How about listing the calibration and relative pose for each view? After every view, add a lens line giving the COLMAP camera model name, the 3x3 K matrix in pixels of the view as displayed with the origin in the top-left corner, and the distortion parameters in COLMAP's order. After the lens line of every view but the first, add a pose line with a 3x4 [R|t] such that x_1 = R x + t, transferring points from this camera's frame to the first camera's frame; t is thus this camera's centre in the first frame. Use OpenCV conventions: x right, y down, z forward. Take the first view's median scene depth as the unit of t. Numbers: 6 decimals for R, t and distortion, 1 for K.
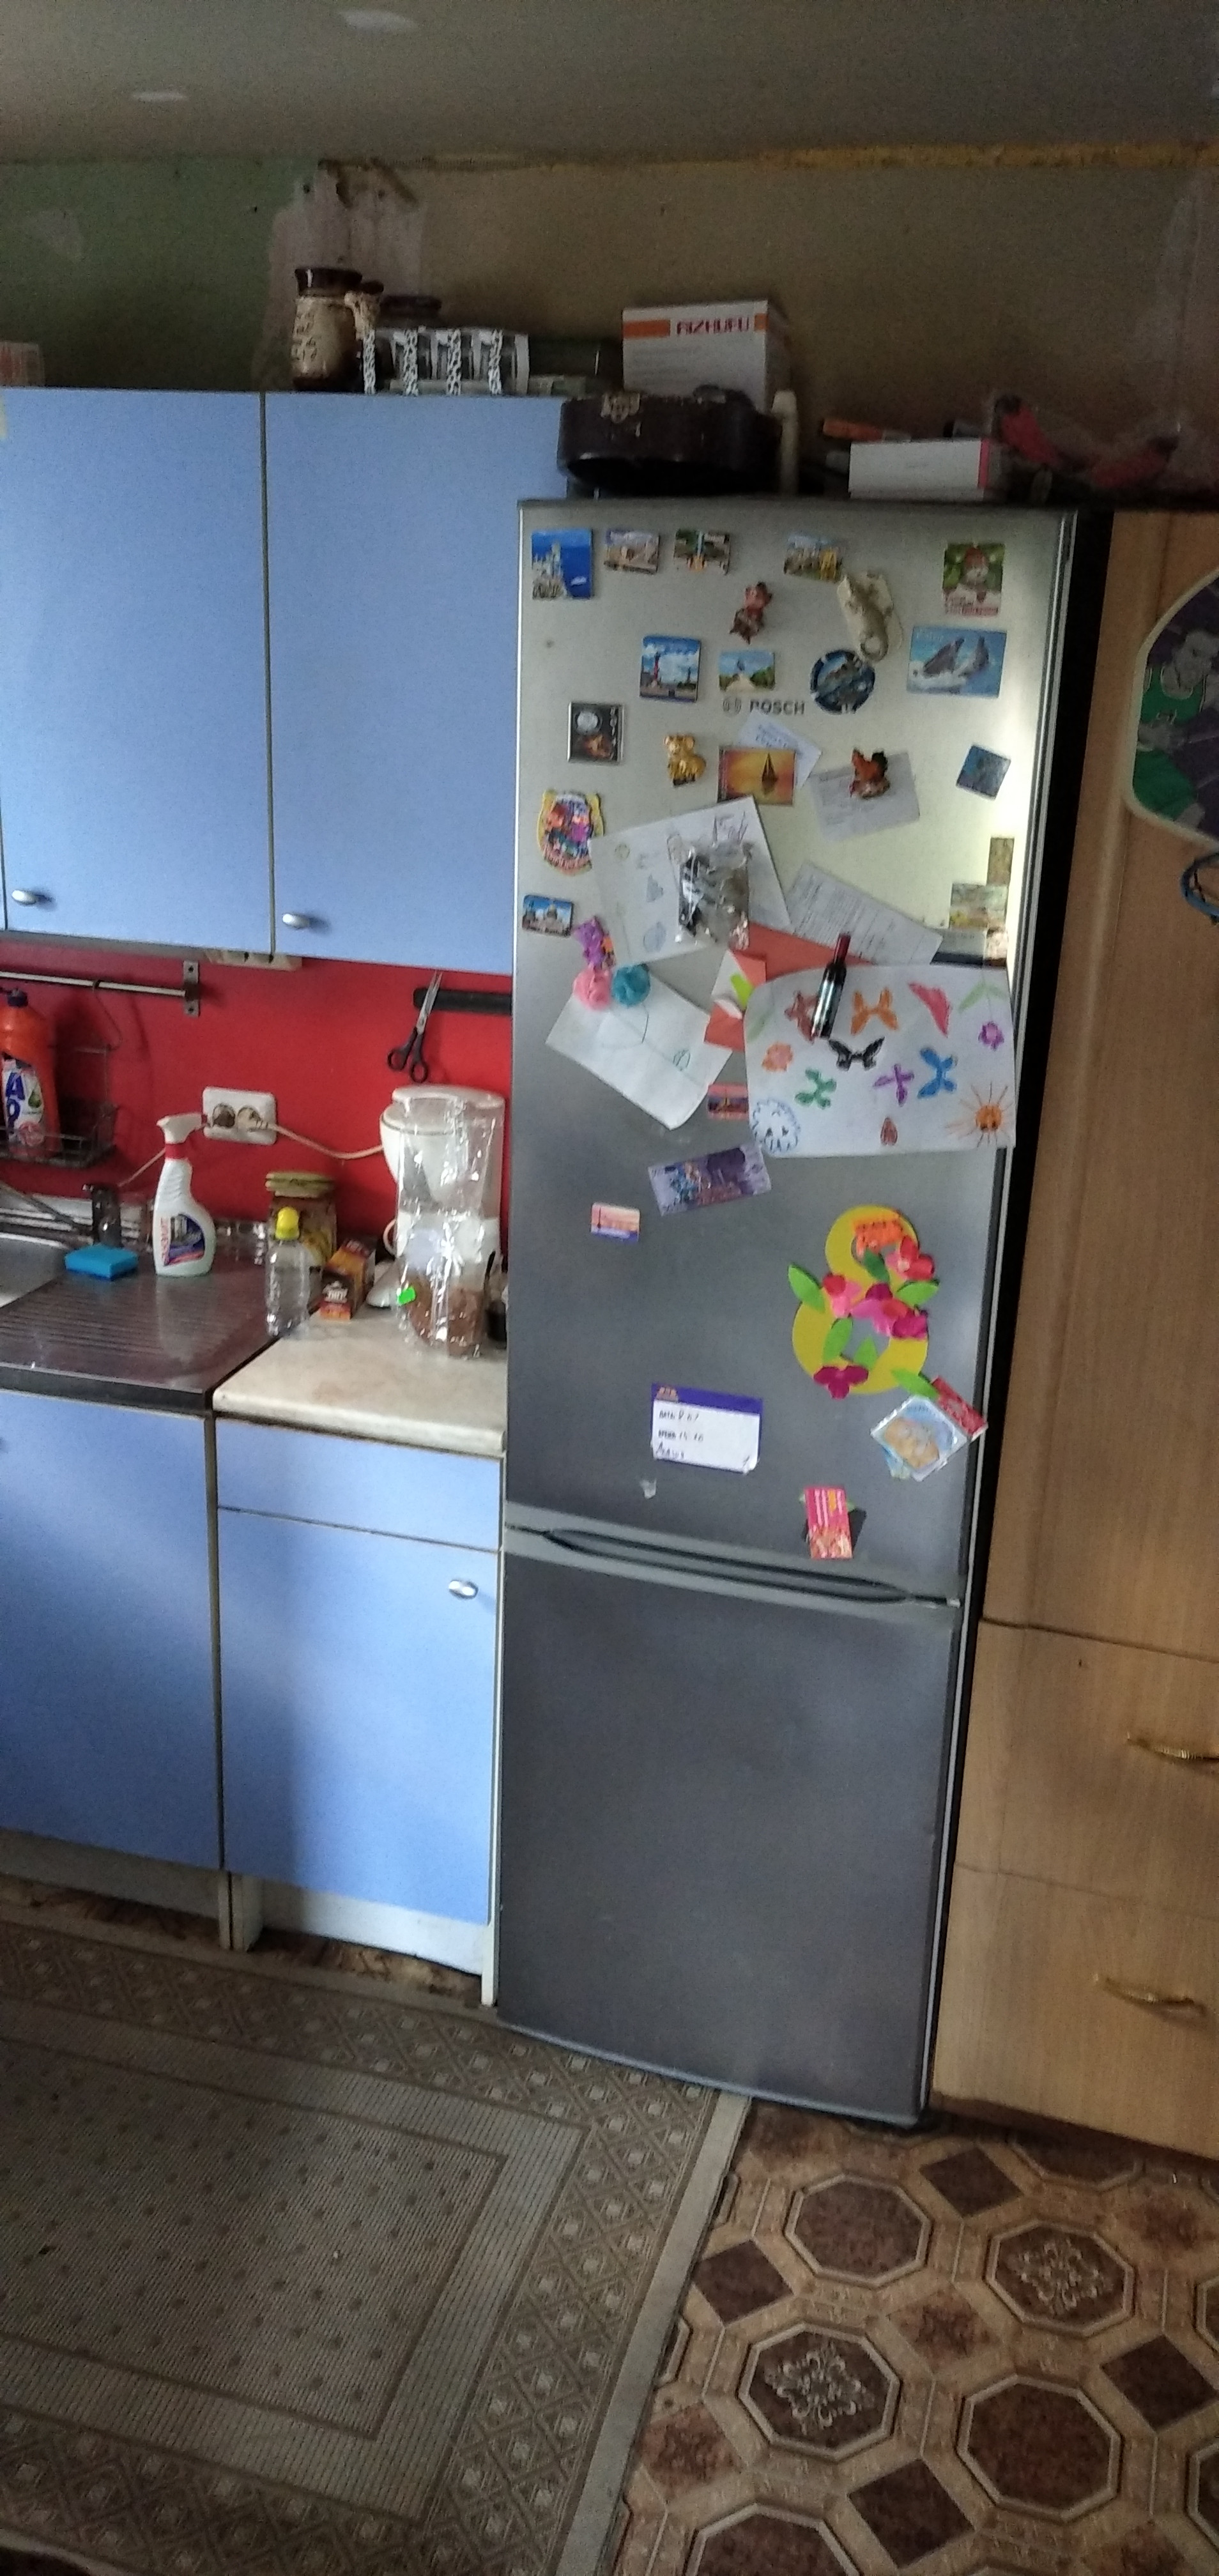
lens RADIAL K [[2146.0, 0, 618.6], [0, 2146.0, 1287.6], [0, 0, 1]] dist [0.085784, -0.138261]
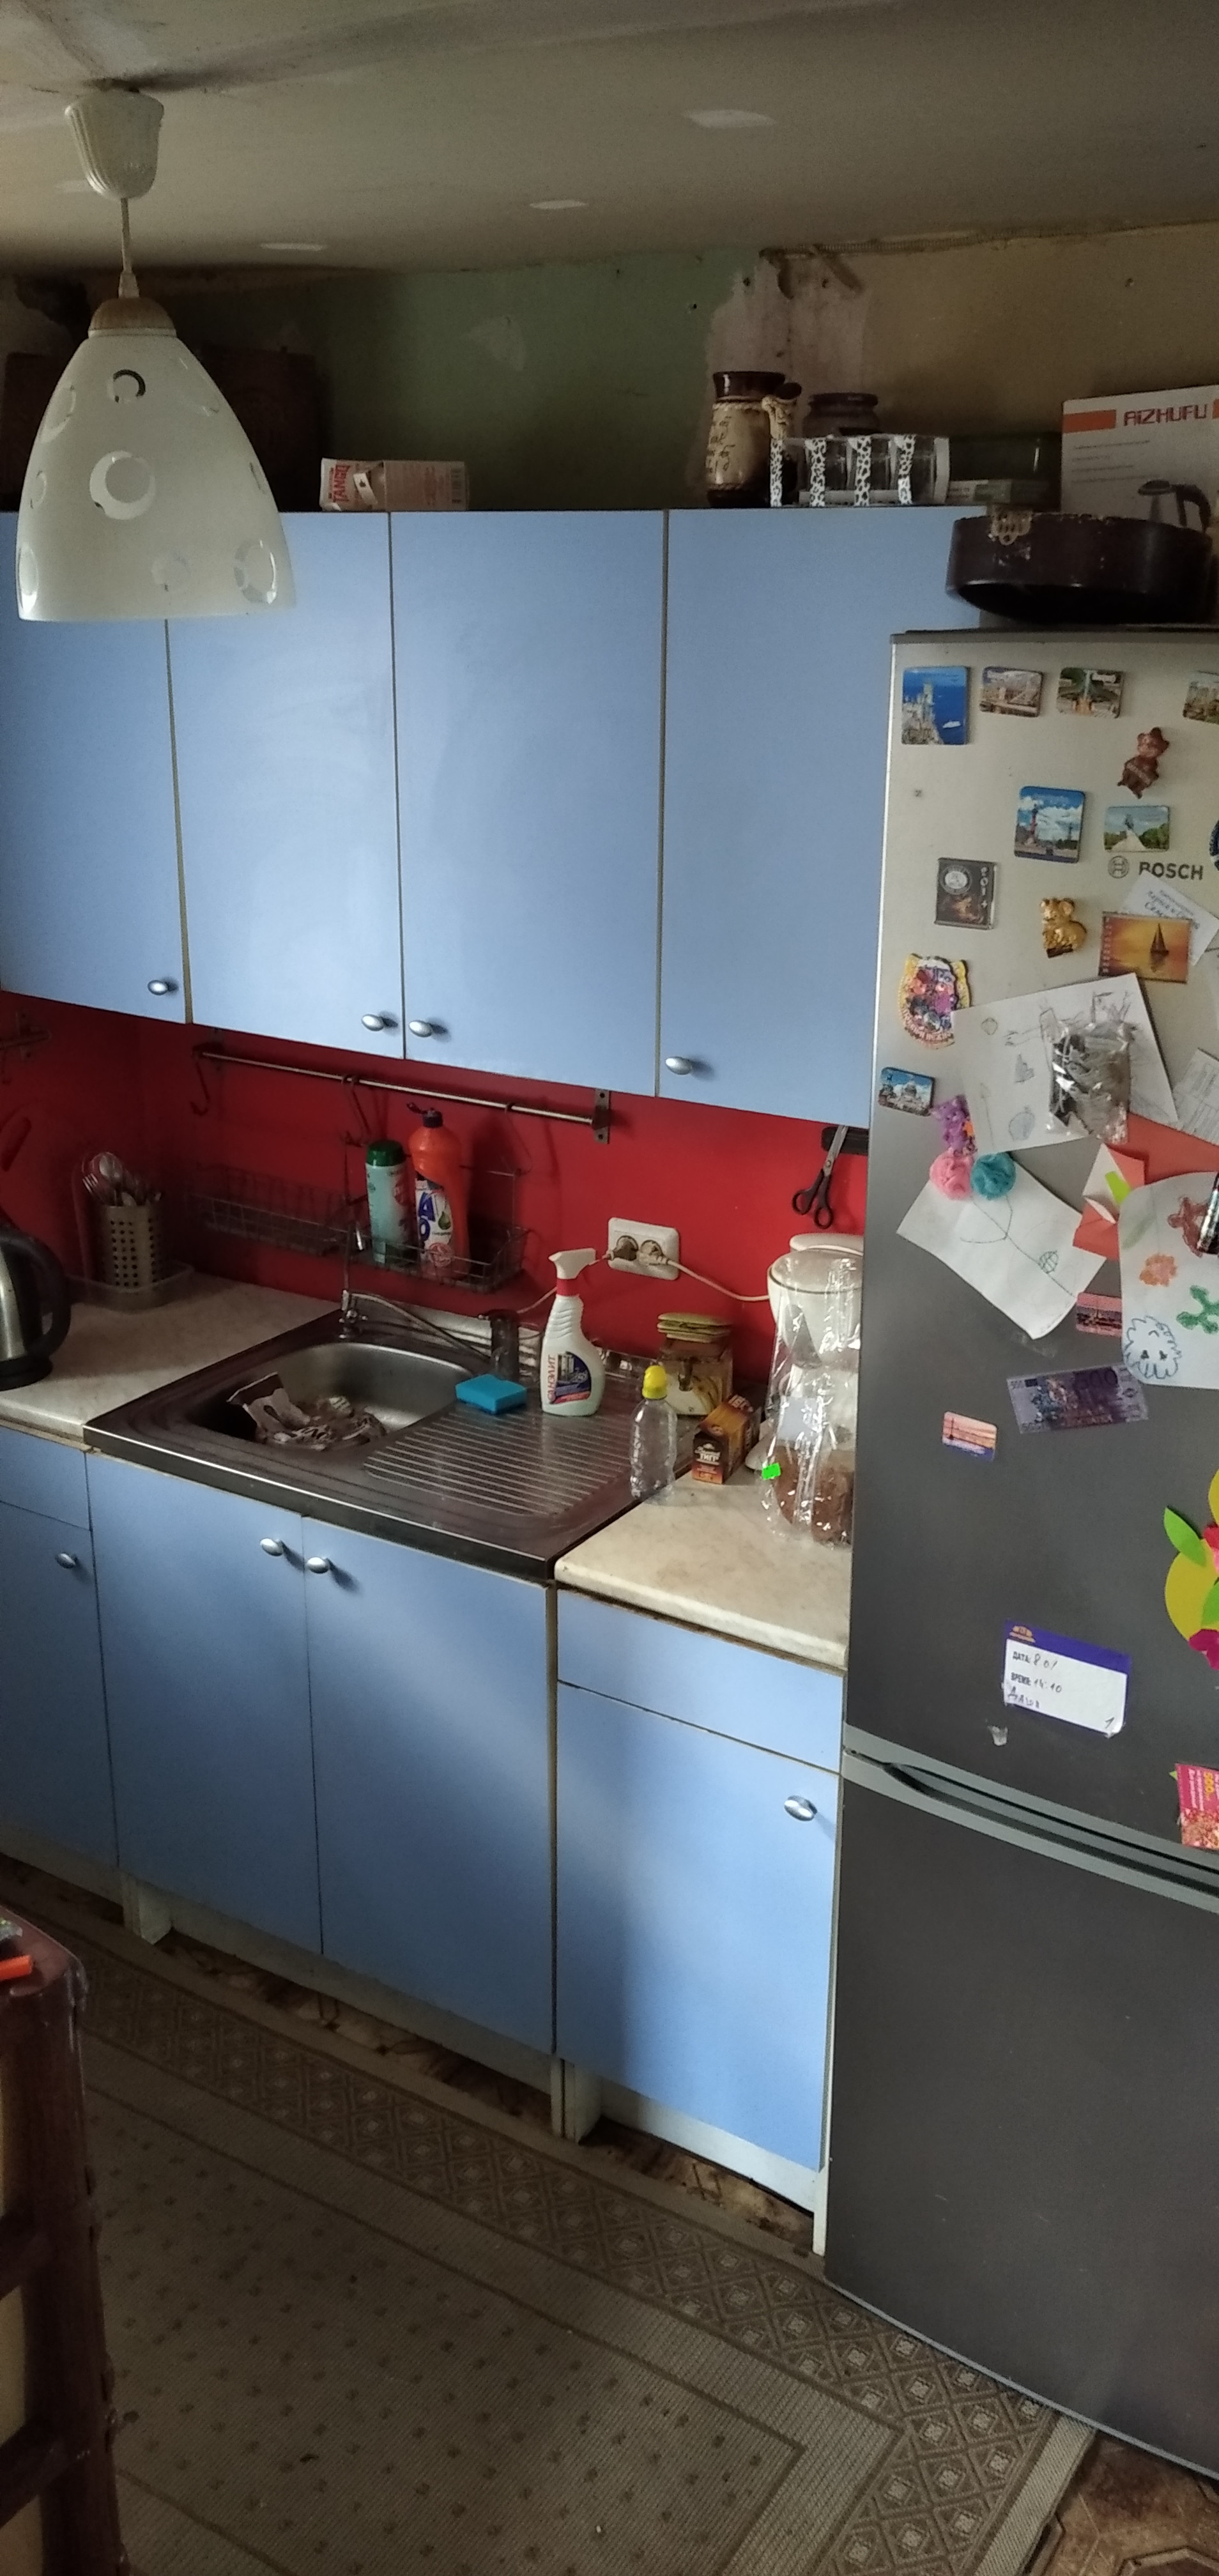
lens RADIAL K [[2146.0, 0, 610.9], [0, 2146.0, 1293.0], [0, 0, 1]] dist [0.085784, -0.138261]
pose [[0.959278, 0.064466, -0.275009, 0.088845], [-0.066630, 0.997777, 0.001477, -0.074104], [0.274493, 0.016907, 0.961440, 0.101255]]
